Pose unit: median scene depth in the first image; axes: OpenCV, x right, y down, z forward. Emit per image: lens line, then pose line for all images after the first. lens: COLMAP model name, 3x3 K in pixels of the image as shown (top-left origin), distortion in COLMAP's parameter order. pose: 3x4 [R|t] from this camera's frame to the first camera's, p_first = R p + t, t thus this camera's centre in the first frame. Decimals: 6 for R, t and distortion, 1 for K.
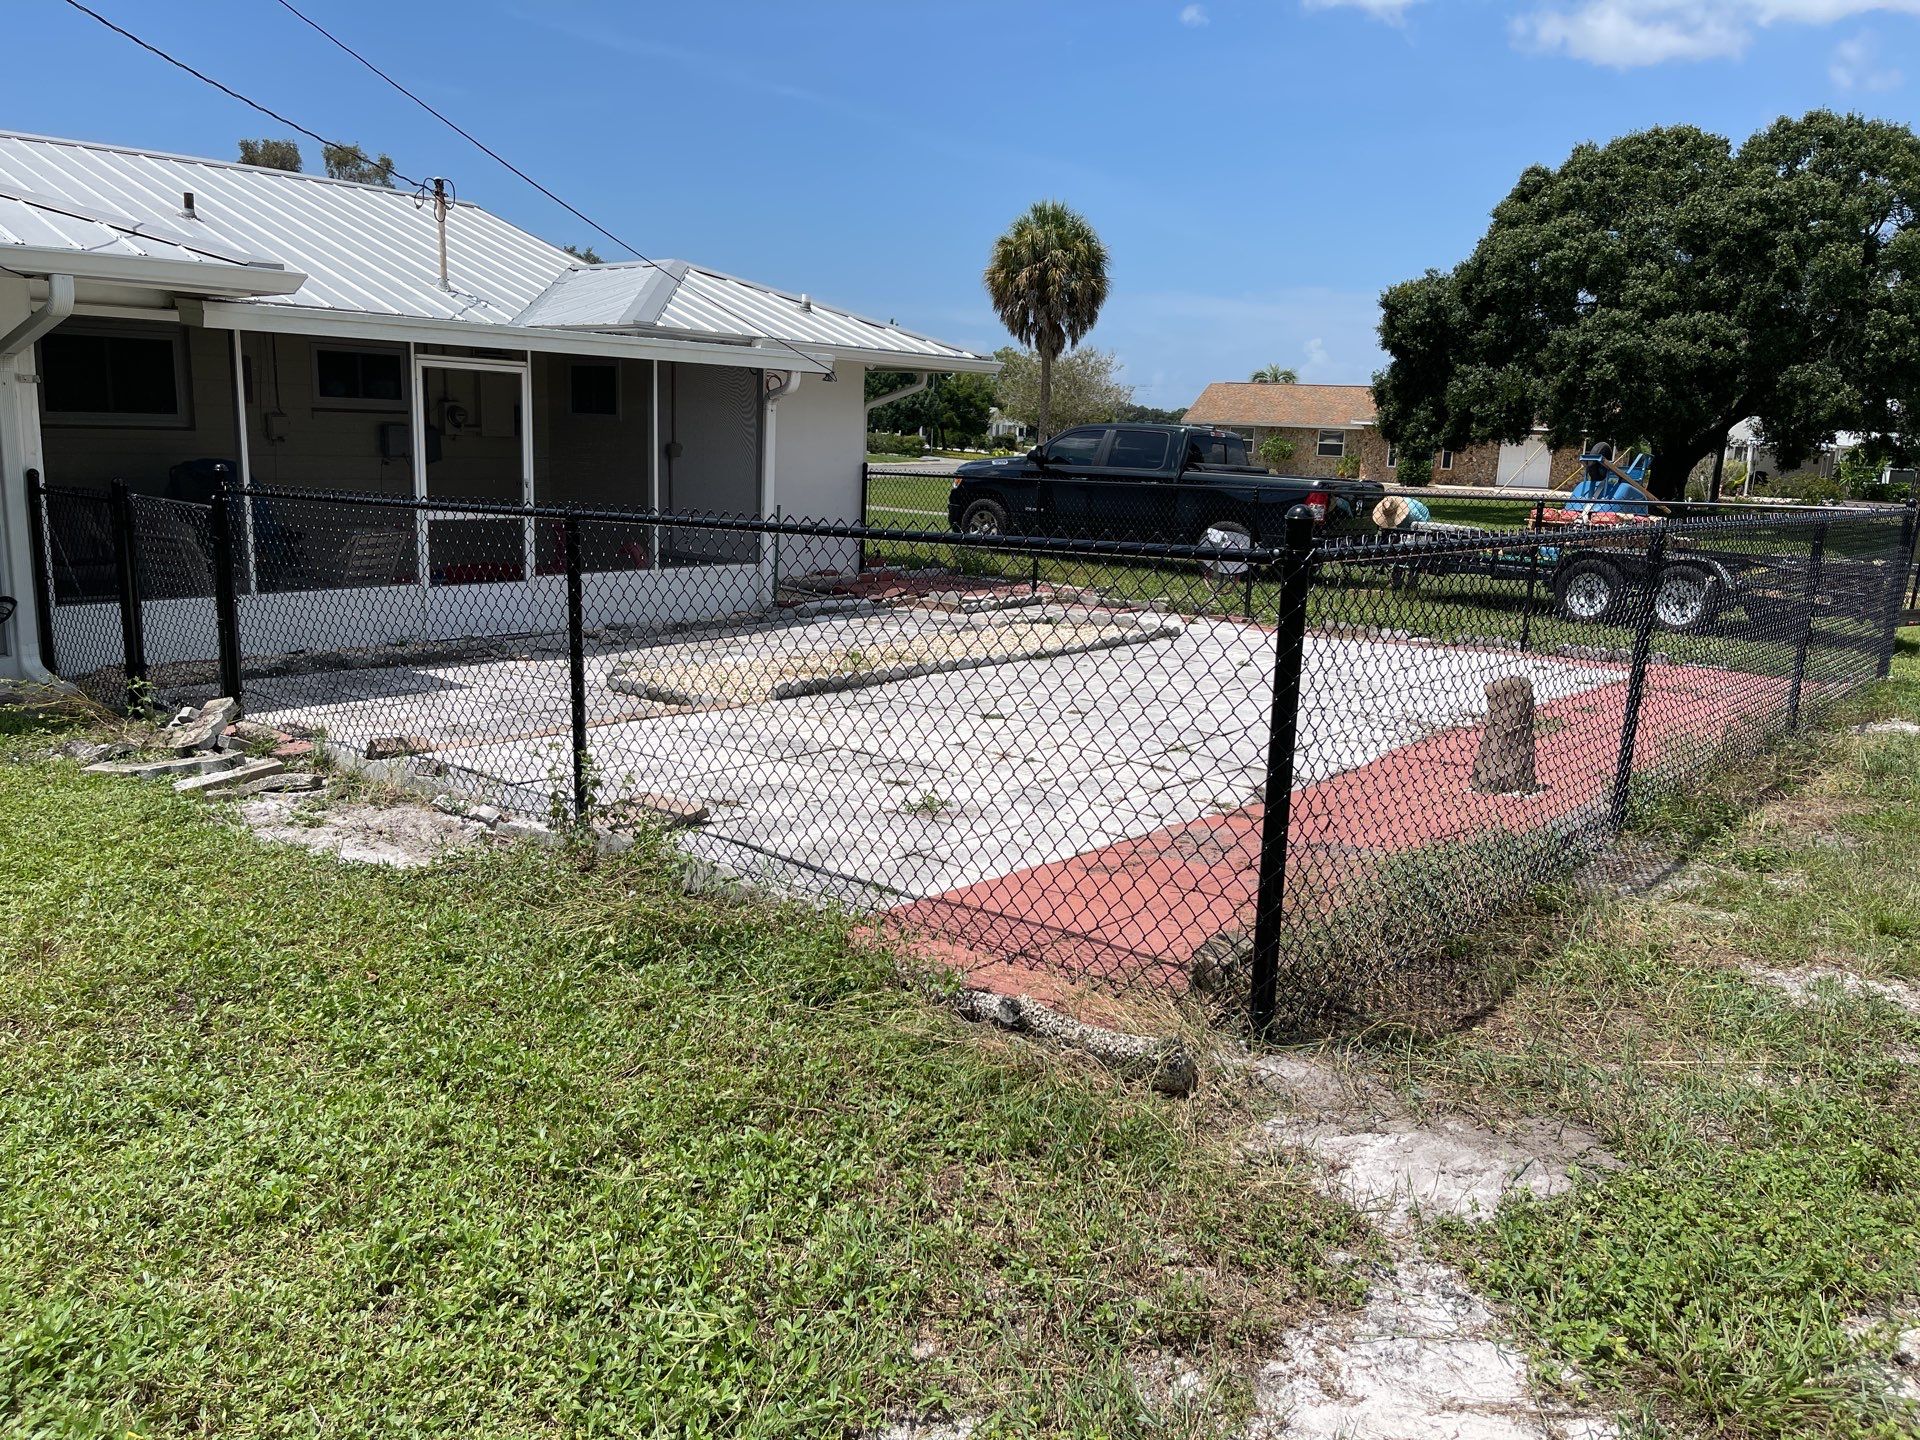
lens RADIAL K [[1455.2, 0, 882.0], [0, 1455.2, 725.9], [0, 0, 1]] dist [0.045822, -0.044304]
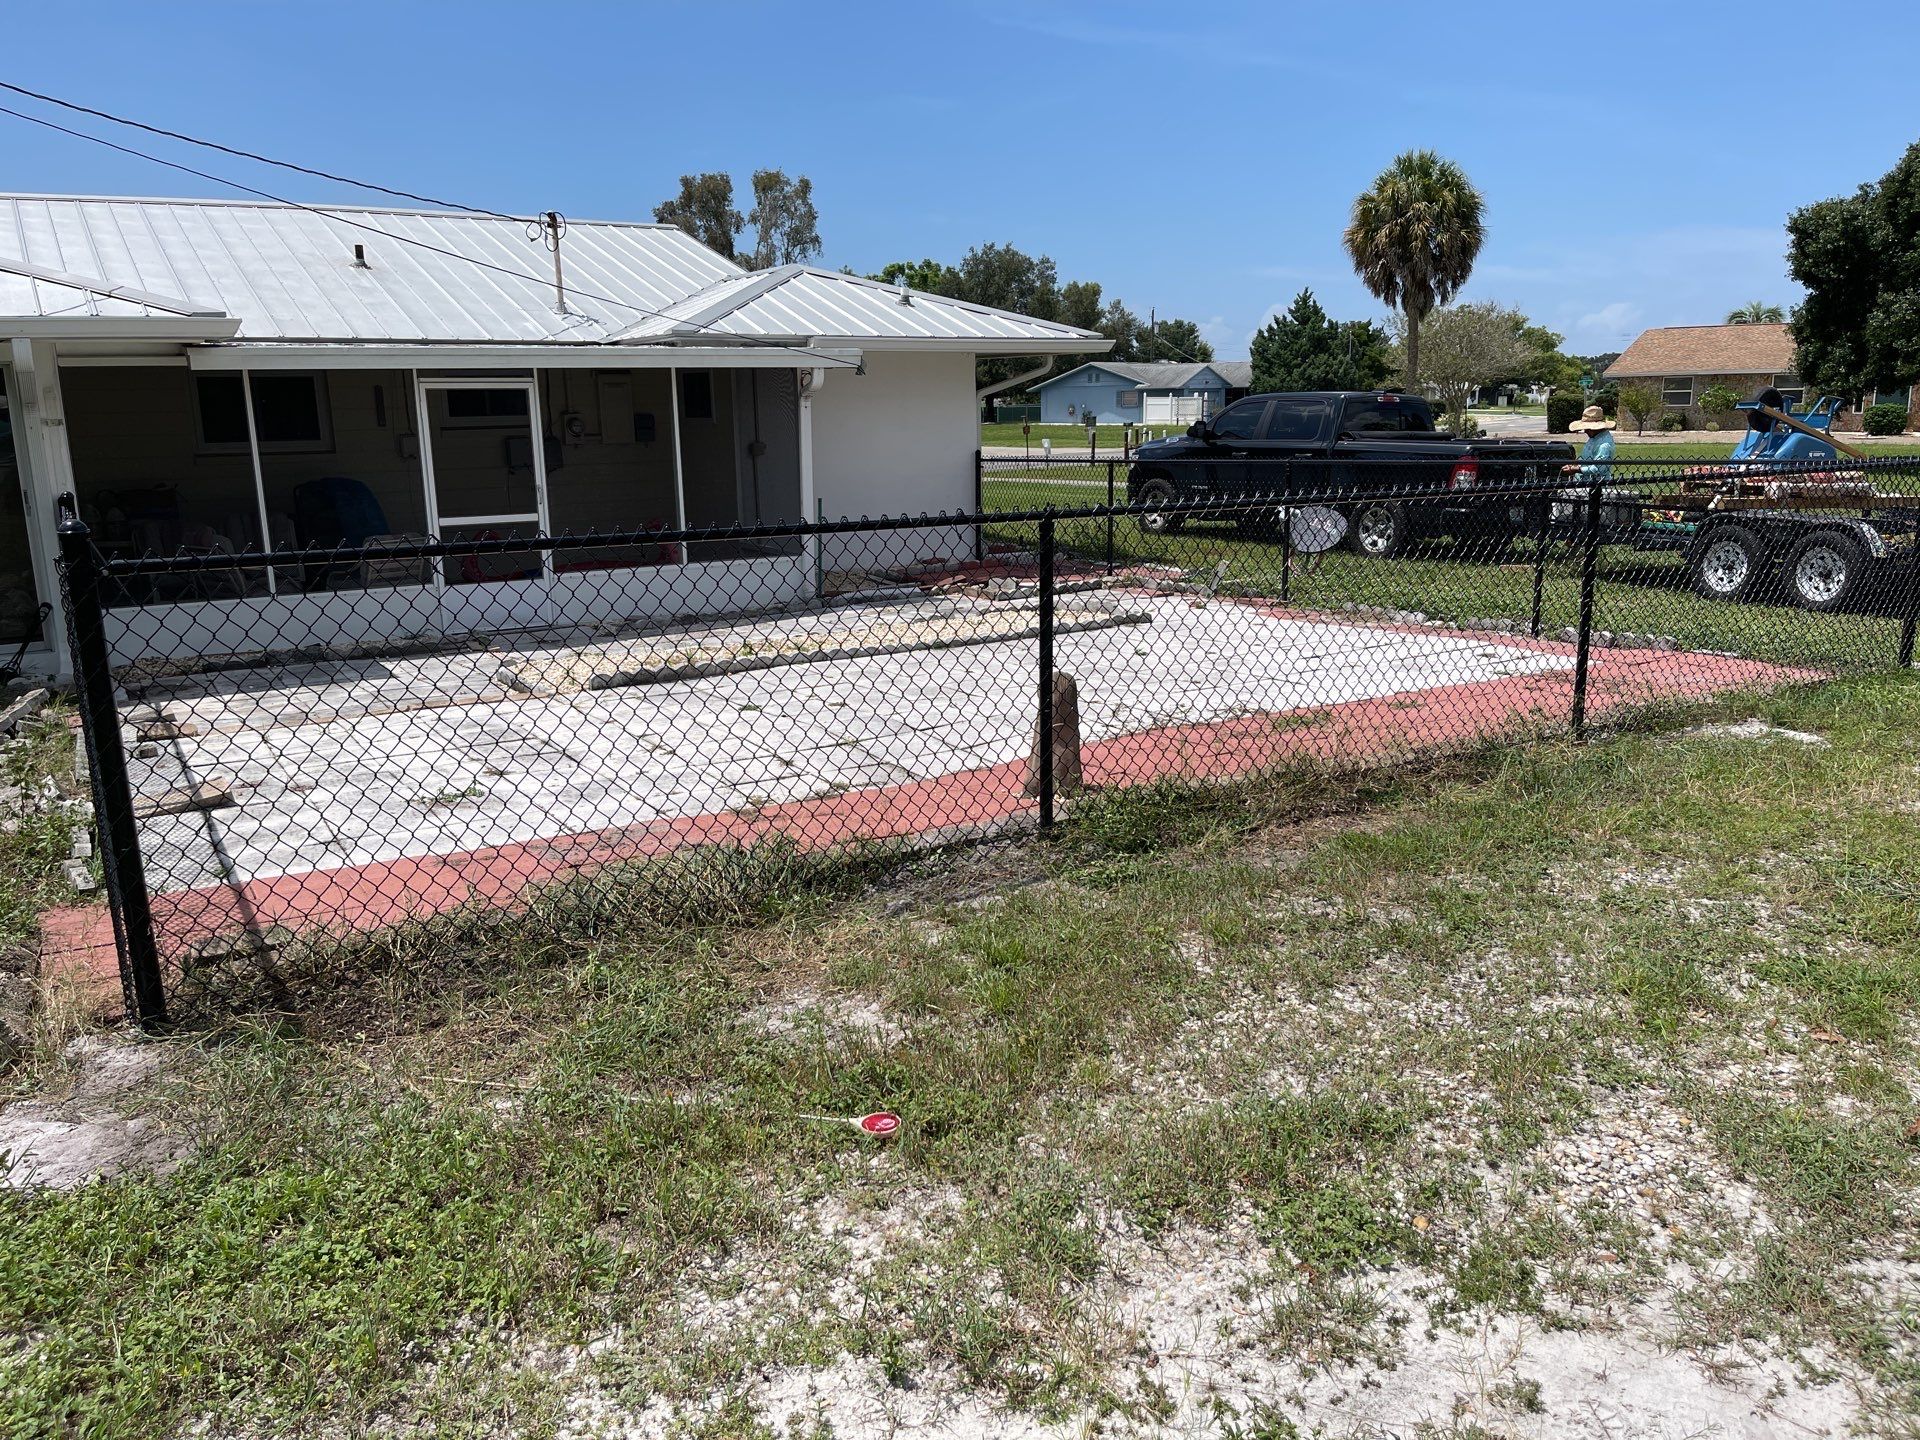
lens RADIAL K [[1455.2, 0, 1008.9], [0, 1455.2, 712.8], [0, 0, 1]] dist [0.045822, -0.044304]
pose [[0.952562, 0.008579, -0.304223, 0.310384], [-0.006826, 0.999953, 0.006823, -0.006379], [0.304267, -0.004423, 0.952576, 0.048144]]
